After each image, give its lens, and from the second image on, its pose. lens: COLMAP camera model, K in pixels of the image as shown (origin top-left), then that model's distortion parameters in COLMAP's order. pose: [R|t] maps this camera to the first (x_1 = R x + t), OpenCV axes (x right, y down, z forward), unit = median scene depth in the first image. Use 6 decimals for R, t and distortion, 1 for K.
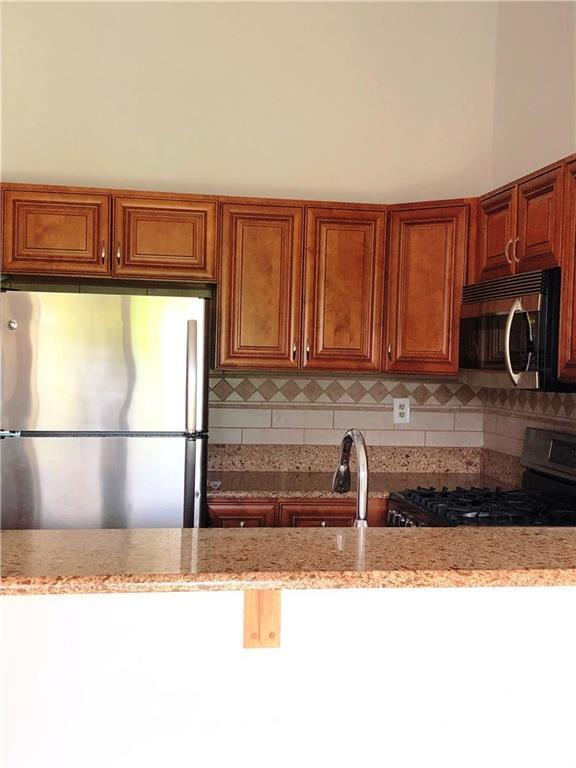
lens RADIAL K [[920.0, 0, 288.0], [0, 920.0, 384.0], [0, 0, 1]] dist [0.205289, -0.726820]
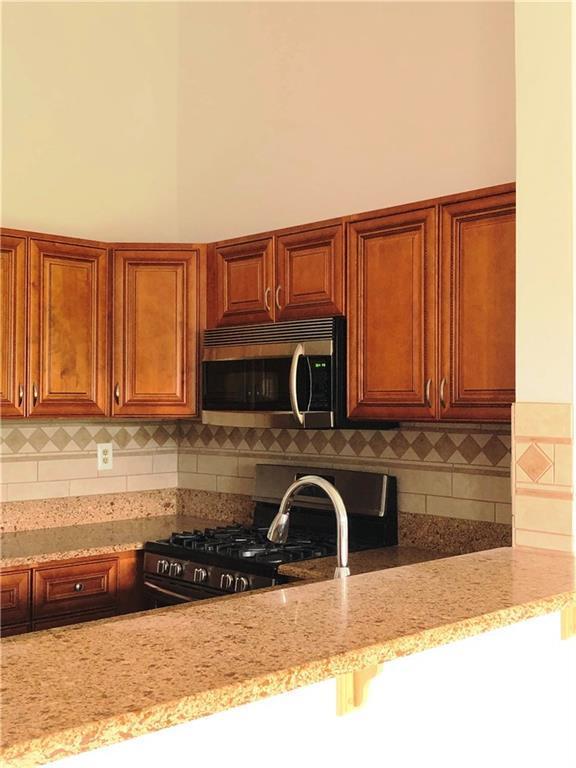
lens RADIAL K [[920.0, 0, 288.0], [0, 920.0, 384.0], [0, 0, 1]] dist [0.205289, -0.726820]
pose [[0.827031, -0.015879, 0.561931, -0.287855], [0.038196, 0.998878, -0.027988, -0.013133], [-0.560856, 0.044610, 0.826710, 0.109288]]
